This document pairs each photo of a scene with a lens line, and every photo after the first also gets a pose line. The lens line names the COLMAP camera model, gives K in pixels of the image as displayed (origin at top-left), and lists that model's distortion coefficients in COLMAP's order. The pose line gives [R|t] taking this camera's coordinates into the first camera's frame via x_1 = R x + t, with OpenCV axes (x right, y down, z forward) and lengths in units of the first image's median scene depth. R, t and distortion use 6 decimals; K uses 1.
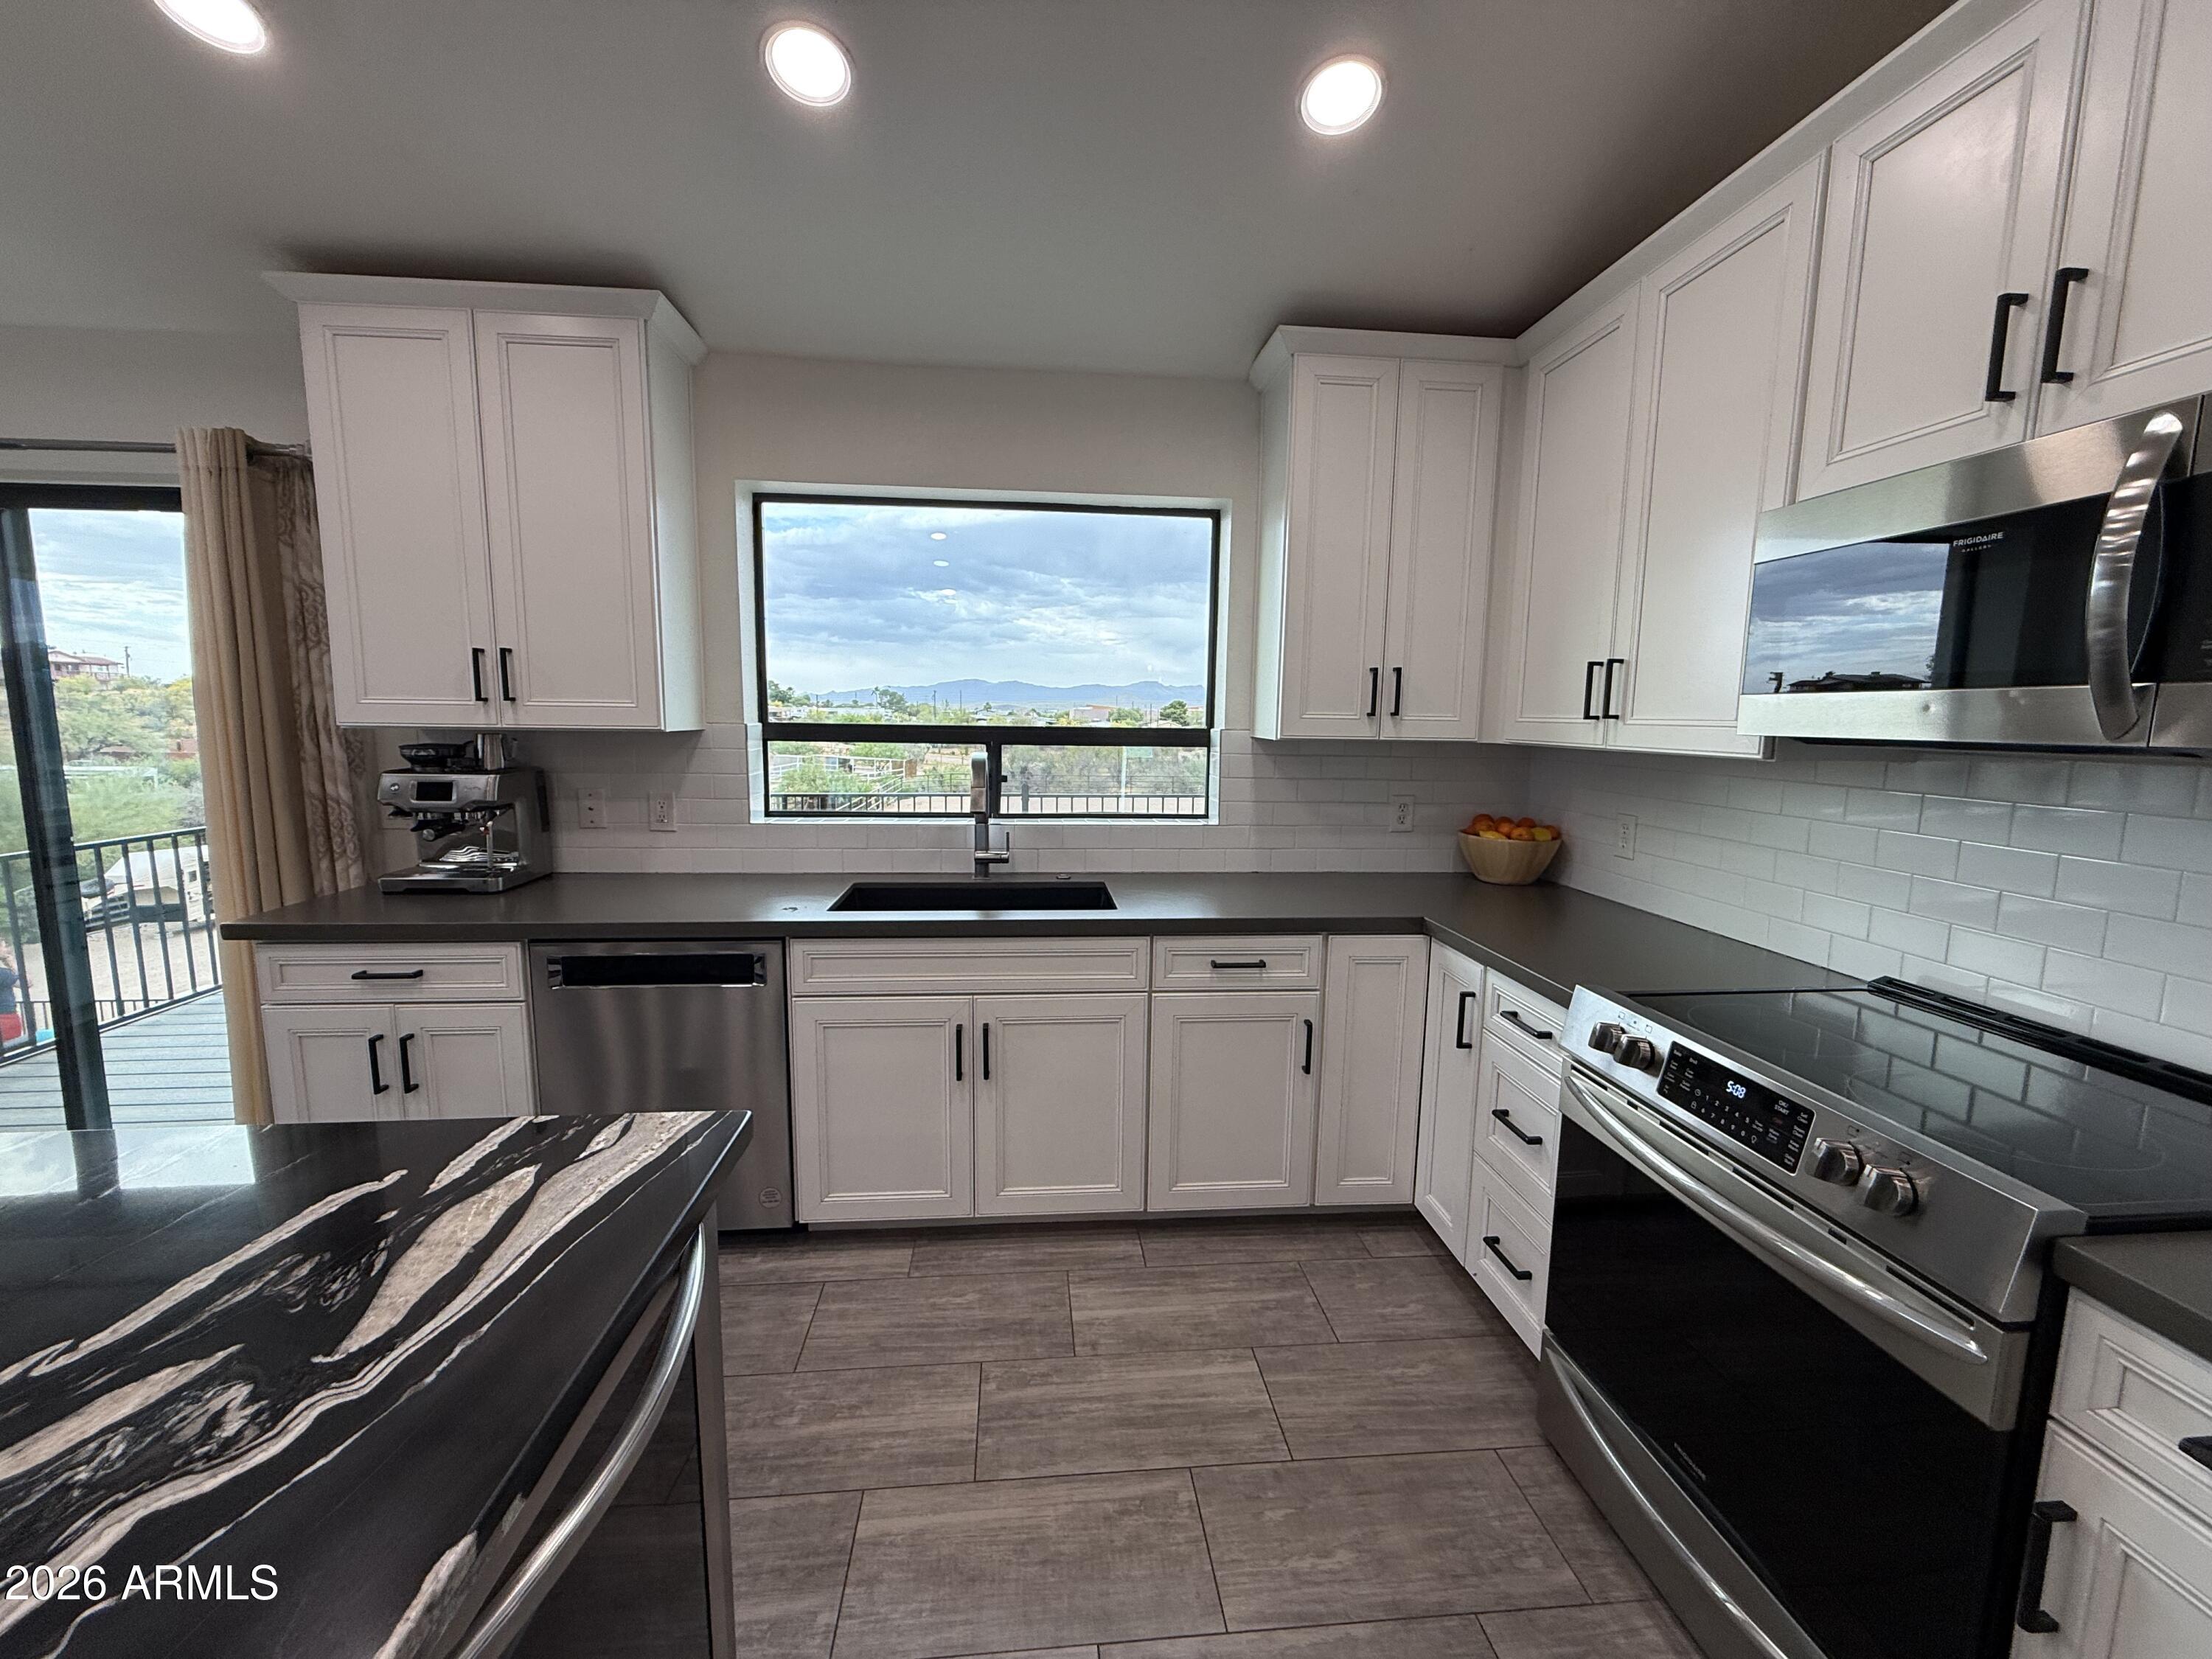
lens RADIAL K [[885.6, 0, 1101.3], [0, 885.6, 825.2], [0, 0, 1]] dist [0.001504, -0.000184]
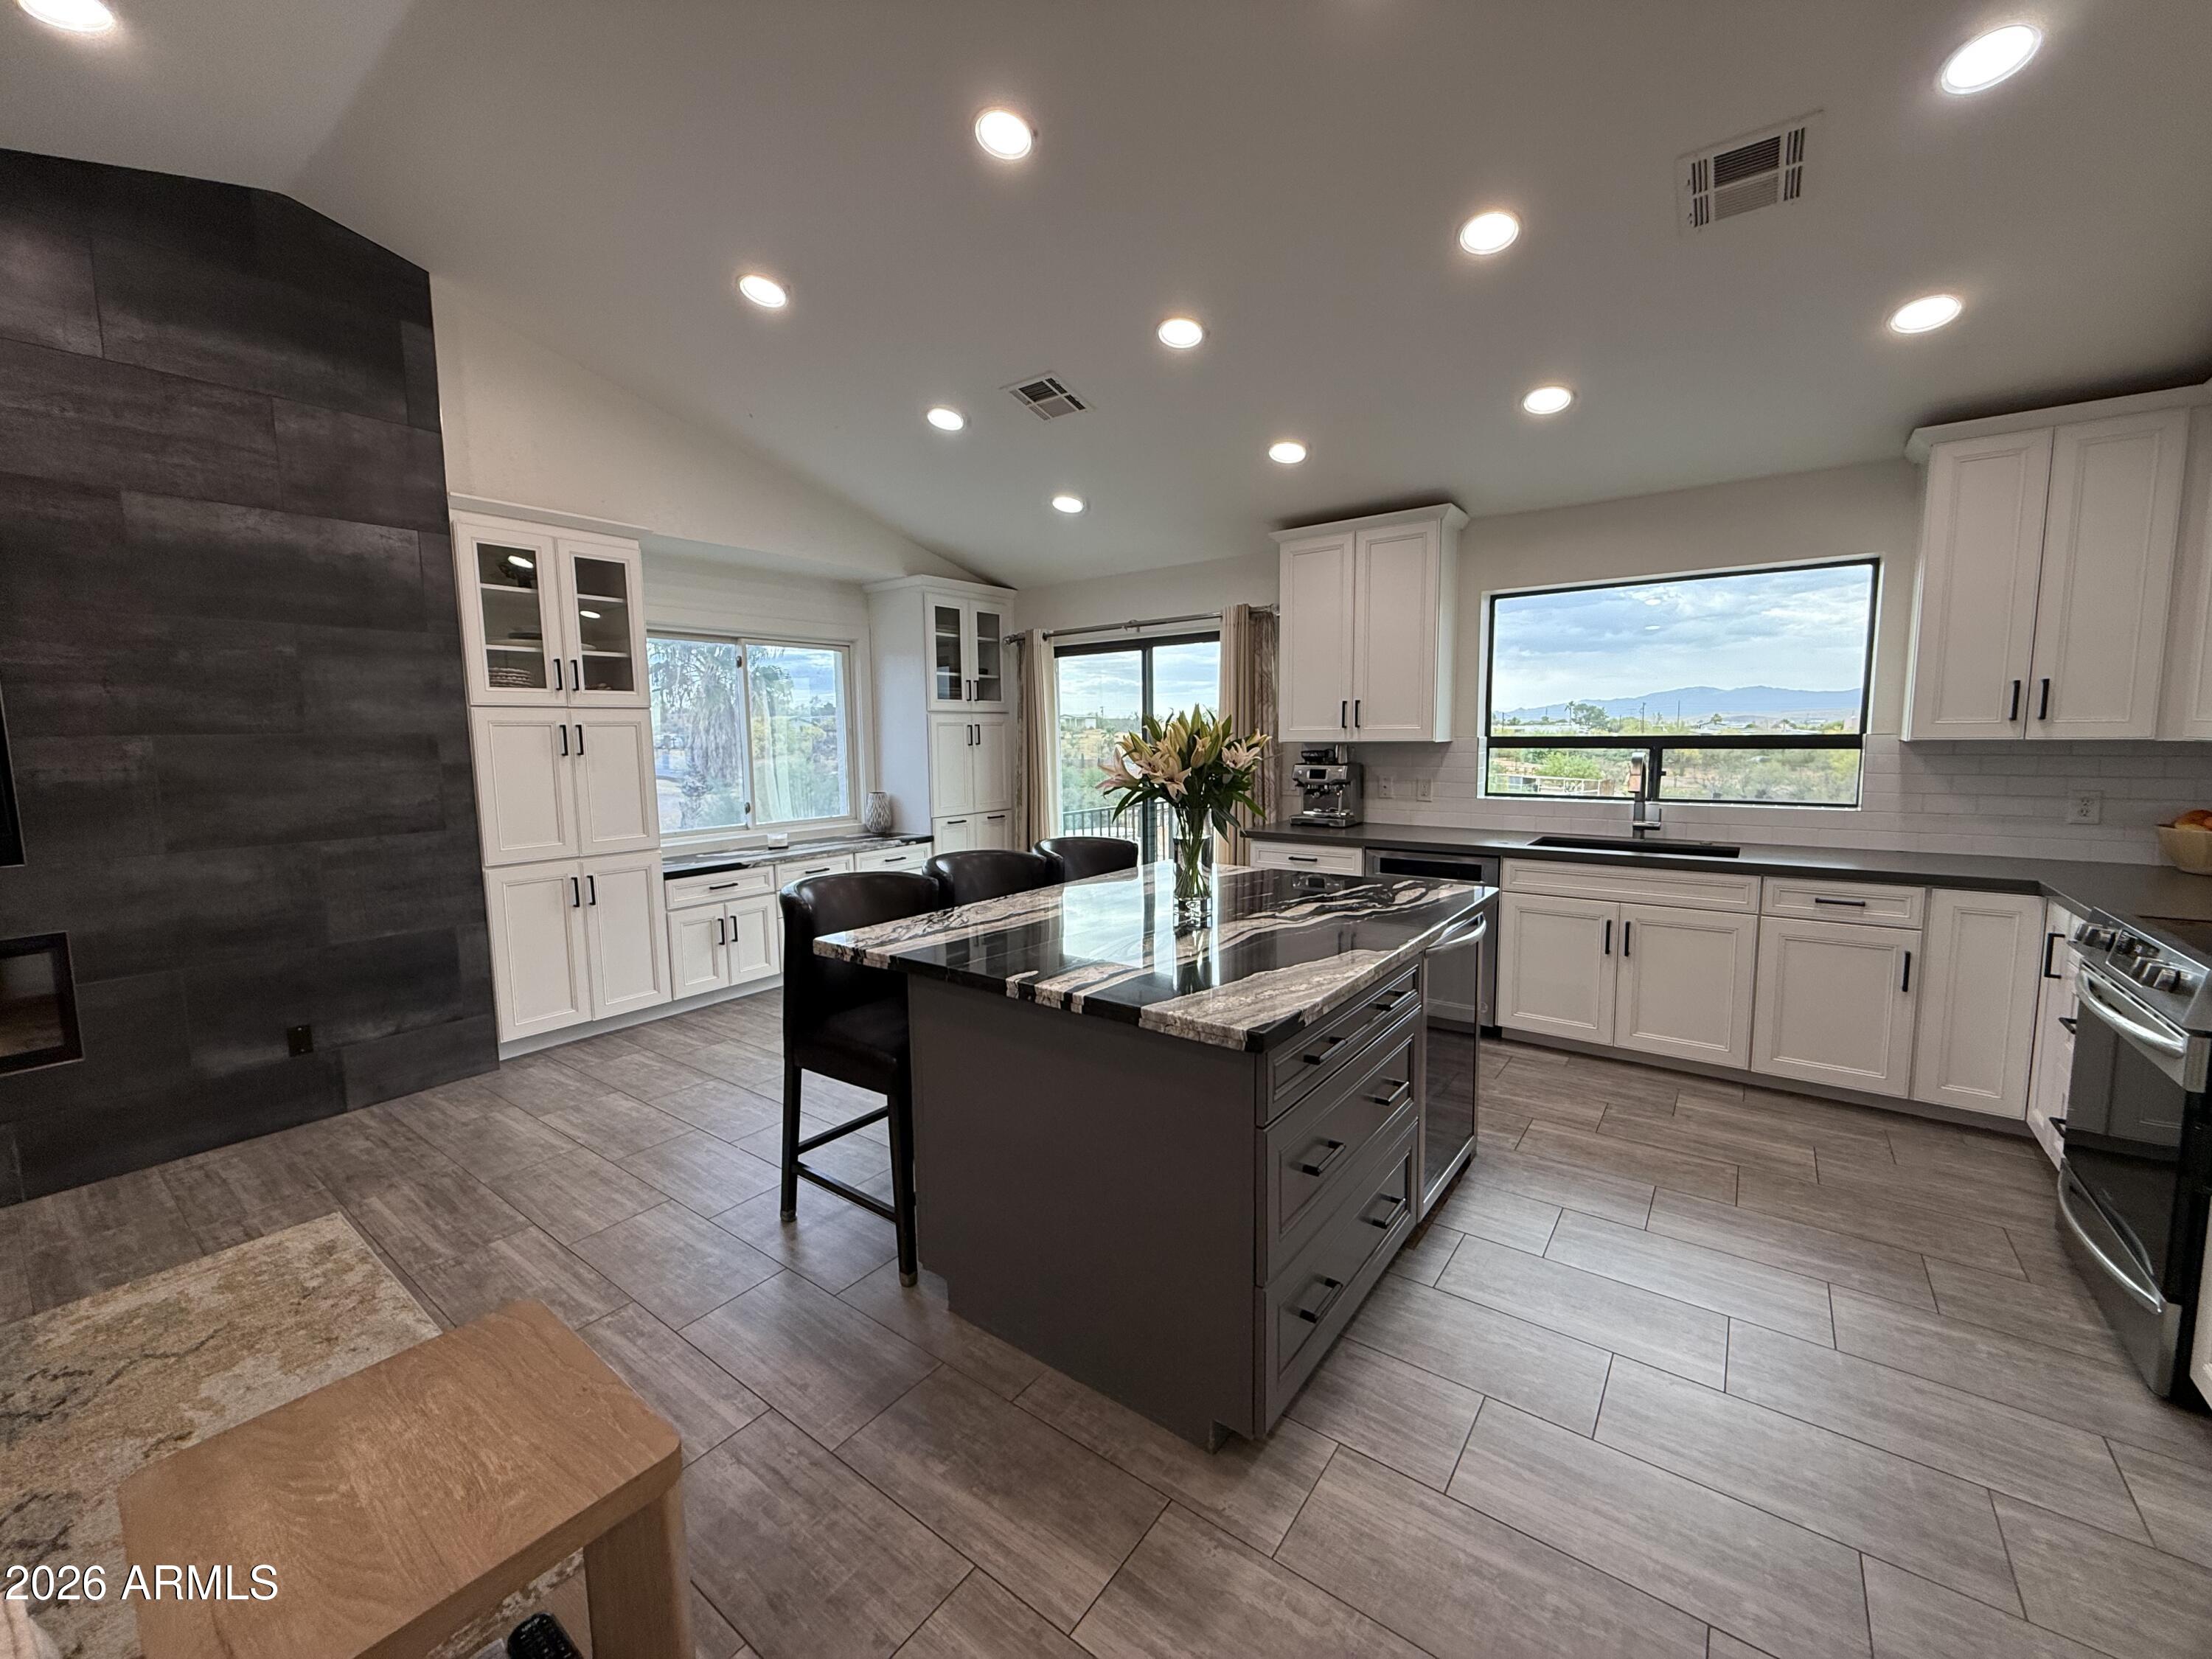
lens RADIAL K [[885.6, 0, 1101.3], [0, 885.6, 825.2], [0, 0, 1]] dist [0.001504, -0.000184]
pose [[0.744823, 0.046235, -0.665658, 0.204680], [-0.061007, 0.998137, 0.001066, 0.101881], [0.664467, 0.039816, 0.746256, -0.781106]]
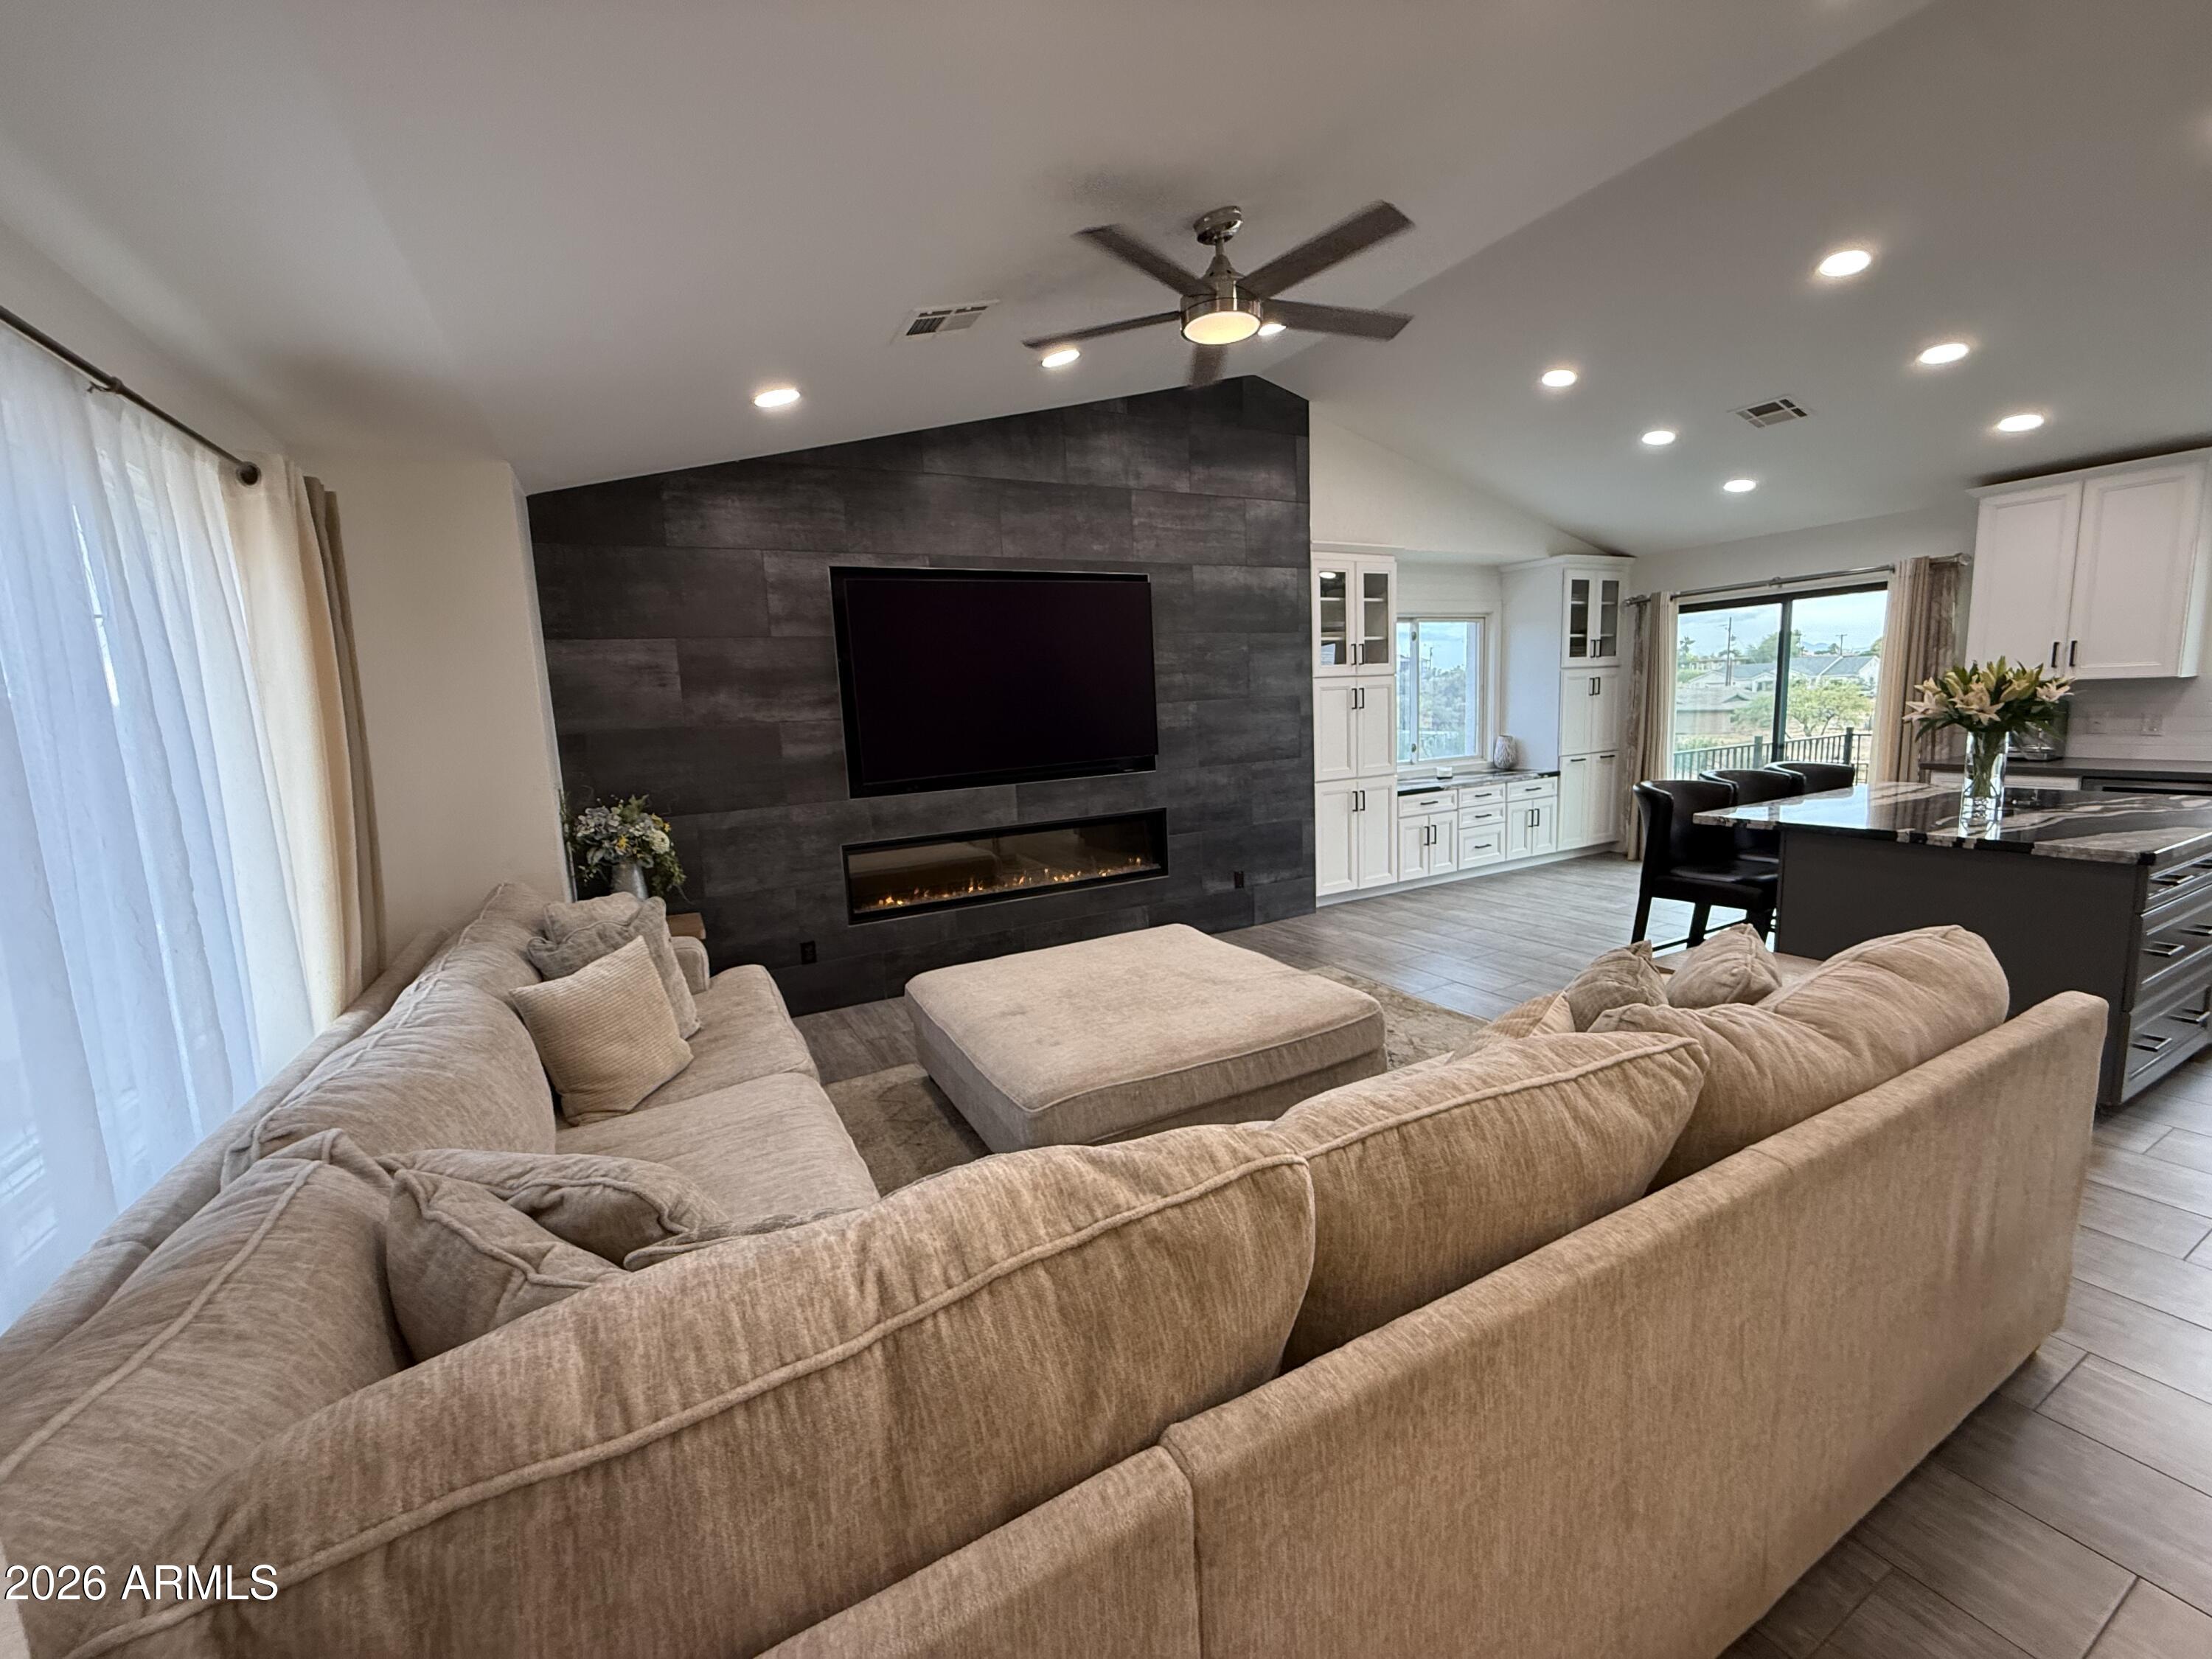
lens RADIAL K [[885.6, 0, 1101.3], [0, 885.6, 825.2], [0, 0, 1]] dist [0.001504, -0.000184]
pose [[0.395236, 0.097911, -0.913347, 0.355218], [-0.066079, 0.994758, 0.078044, 0.212373], [0.916200, 0.029507, 0.399634, -1.854579]]
